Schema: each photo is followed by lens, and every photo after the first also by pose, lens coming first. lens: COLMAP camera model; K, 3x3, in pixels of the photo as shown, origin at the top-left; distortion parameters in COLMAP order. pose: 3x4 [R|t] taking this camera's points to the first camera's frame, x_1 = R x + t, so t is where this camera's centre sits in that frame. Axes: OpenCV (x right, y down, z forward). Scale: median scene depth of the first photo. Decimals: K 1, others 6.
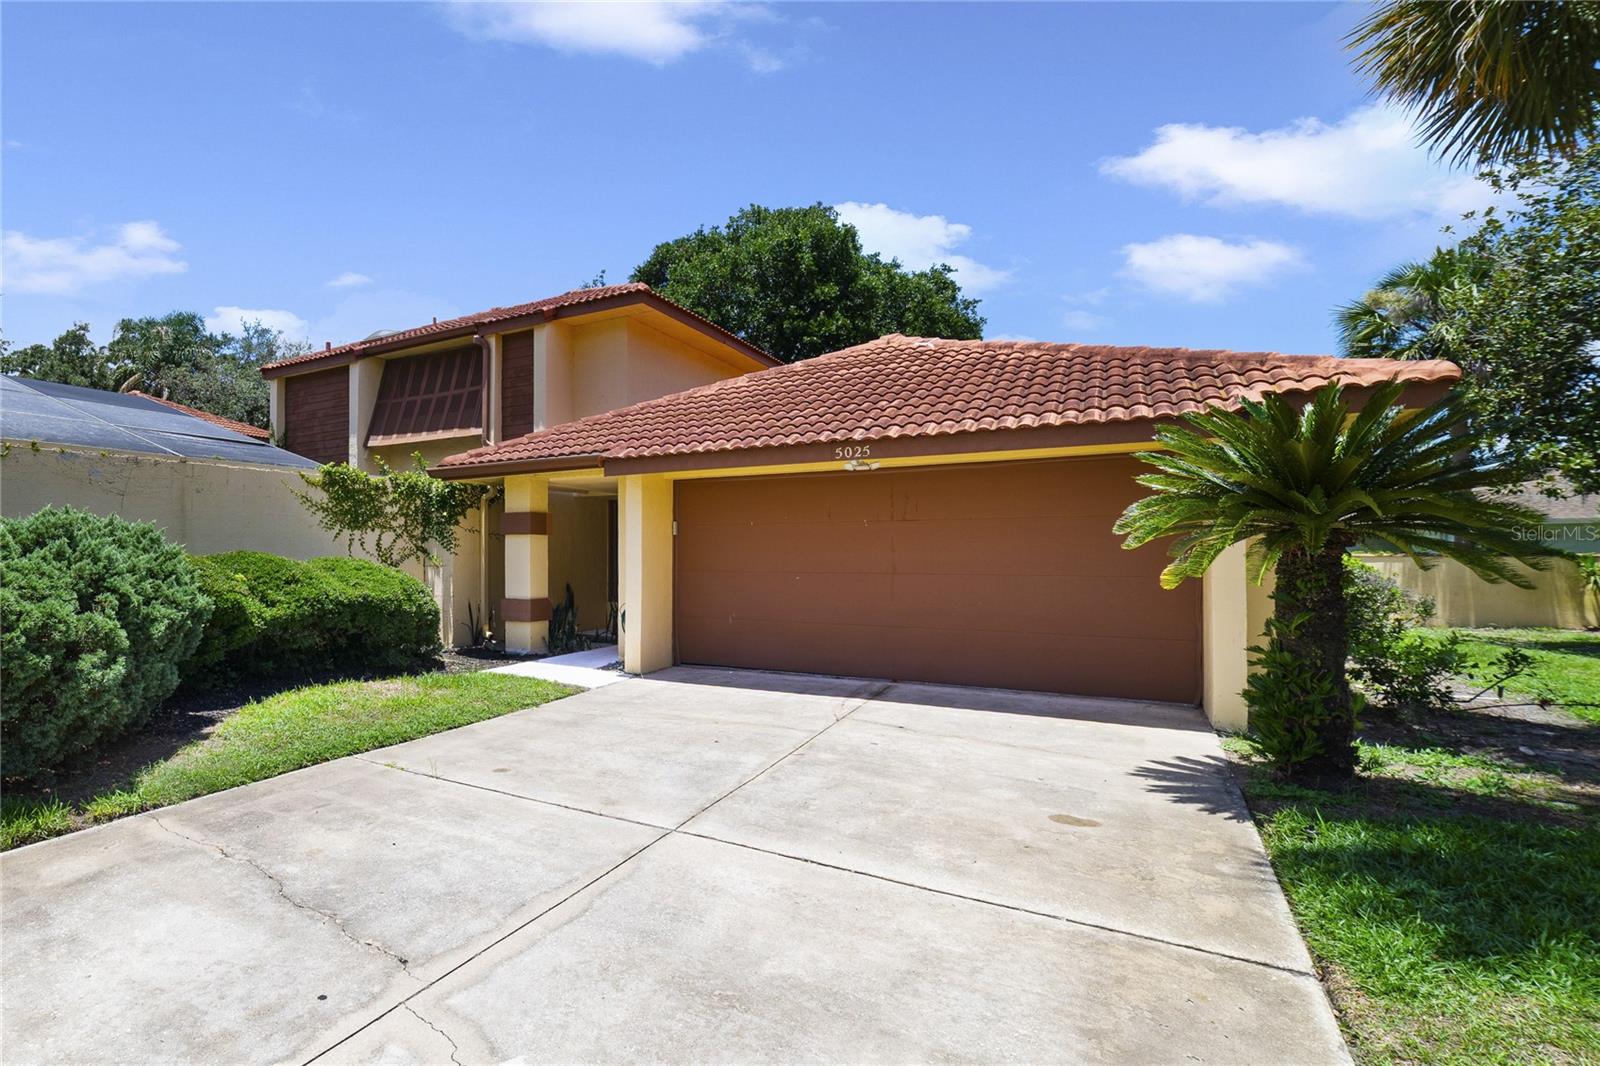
lens RADIAL K [[612.4, 0, 805.5], [0, 612.4, 537.7], [0, 0, 1]] dist [-0.020201, 0.008156]
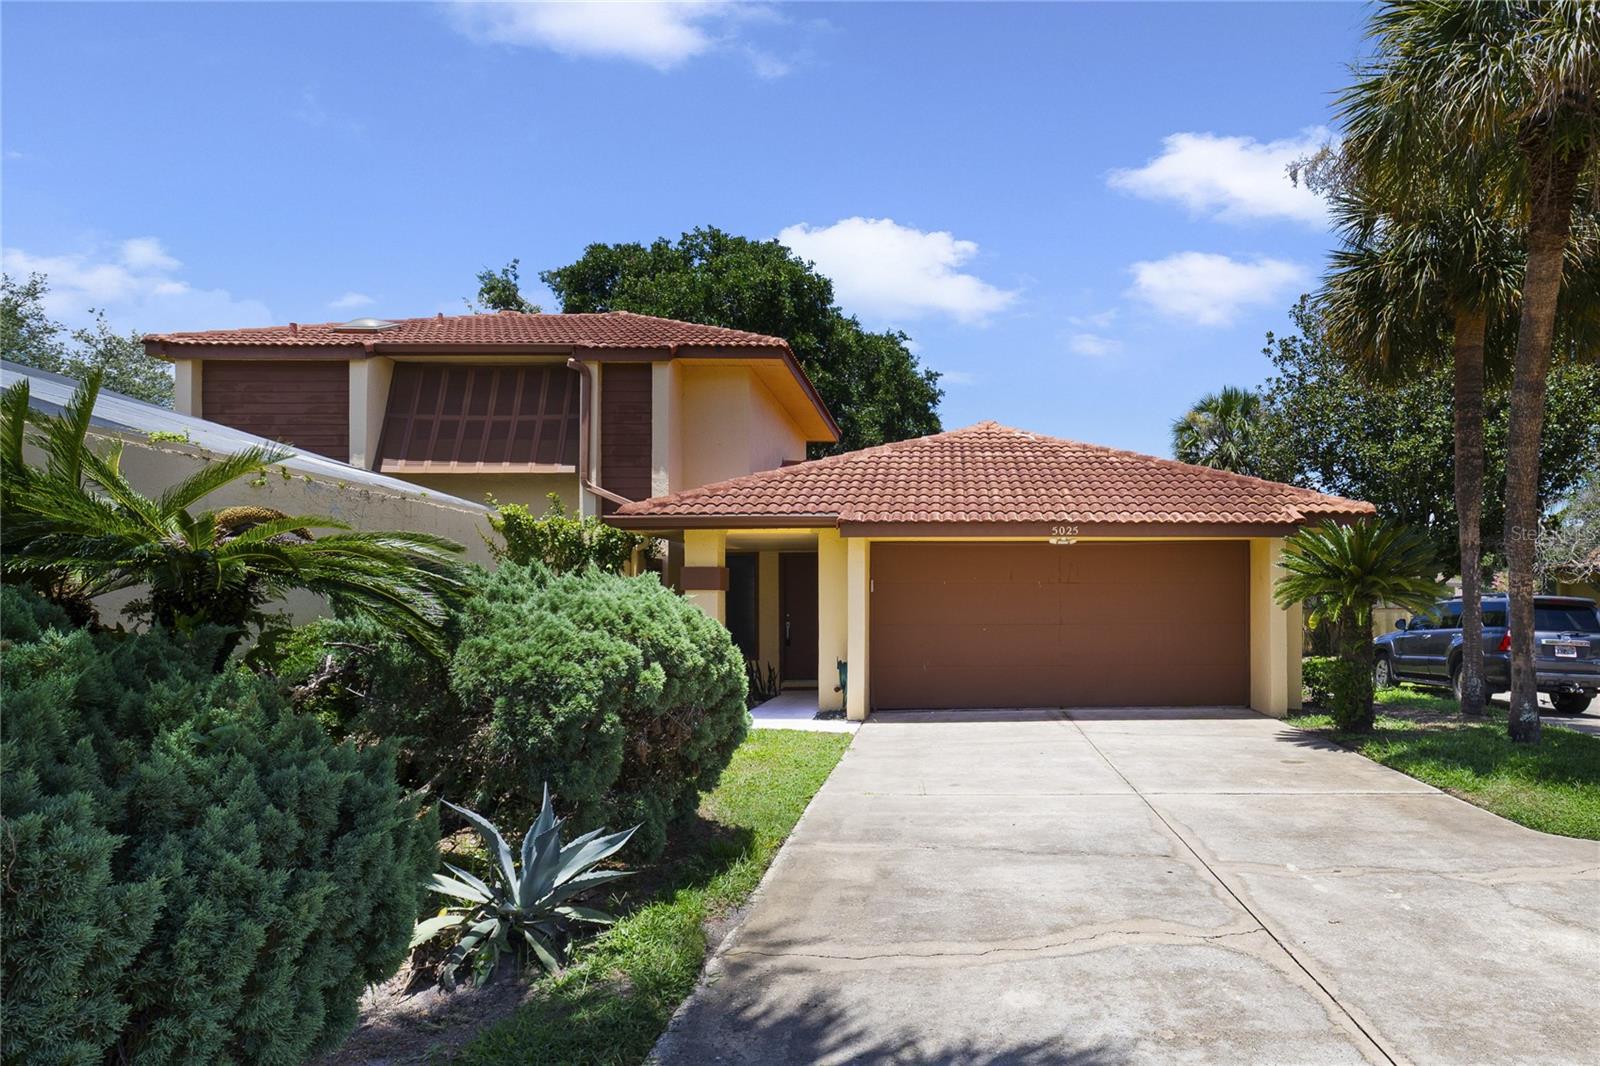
lens RADIAL K [[763.3, 0, 799.3], [0, 763.3, 592.4], [0, 0, 1]] dist [-0.000566, -0.009824]
pose [[0.885115, 0.007216, 0.465316, -0.960438], [-0.009064, 0.999957, 0.001734, -0.005431], [-0.465284, -0.005752, 0.885143, -0.141266]]
